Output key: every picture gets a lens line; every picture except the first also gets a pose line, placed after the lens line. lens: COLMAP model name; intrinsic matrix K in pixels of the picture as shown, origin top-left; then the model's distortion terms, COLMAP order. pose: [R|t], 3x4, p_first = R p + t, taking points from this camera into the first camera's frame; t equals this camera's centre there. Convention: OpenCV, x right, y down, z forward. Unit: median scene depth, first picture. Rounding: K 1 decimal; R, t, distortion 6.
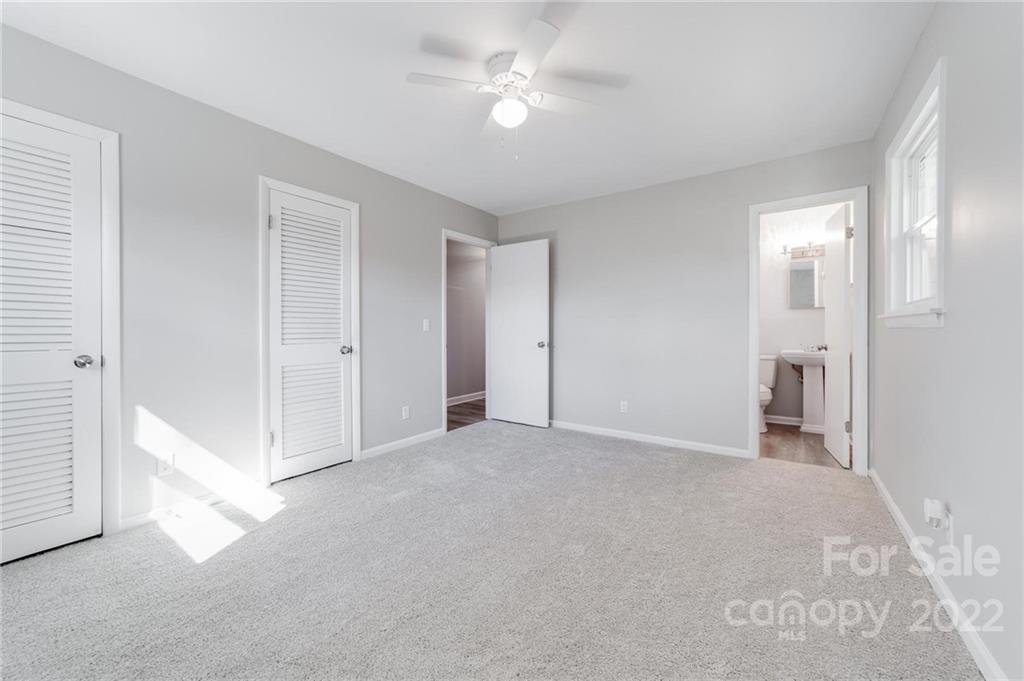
lens RADIAL K [[395.8, 0, 507.7], [0, 395.8, 332.3], [0, 0, 1]] dist [-0.010535, 0.000523]
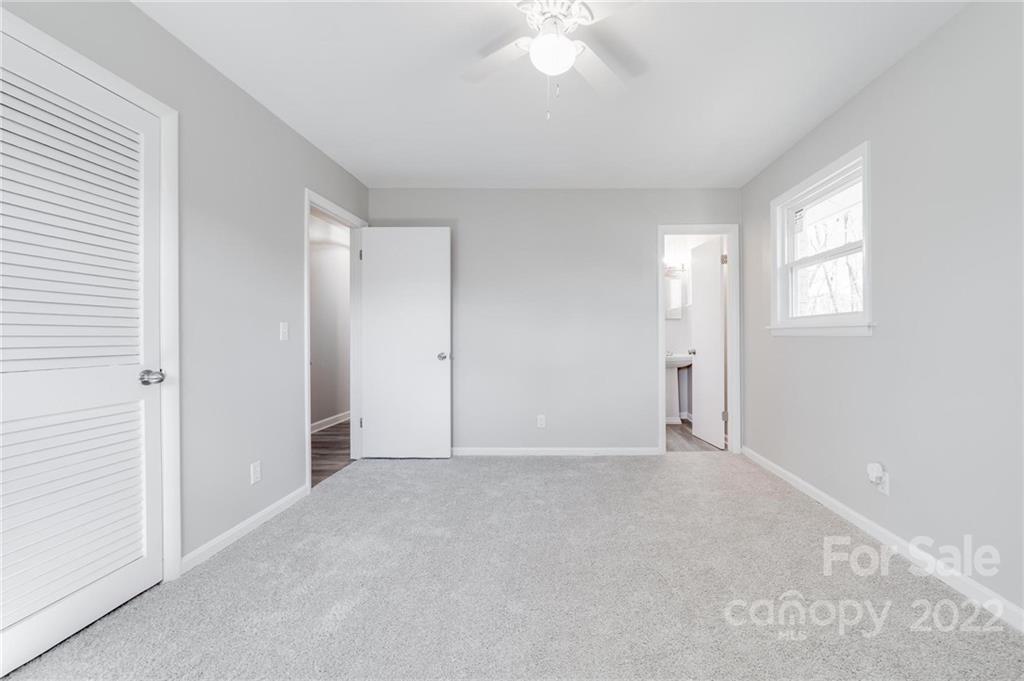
lens RADIAL K [[412.7, 0, 512.0], [0, 412.7, 335.7], [0, 0, 1]] dist [-0.003518, 0.000416]
pose [[0.809647, 0.000810, 0.586916, -0.342516], [0.005213, 0.999950, -0.008571, -0.003933], [-0.586894, 0.009999, 0.809602, 0.264844]]
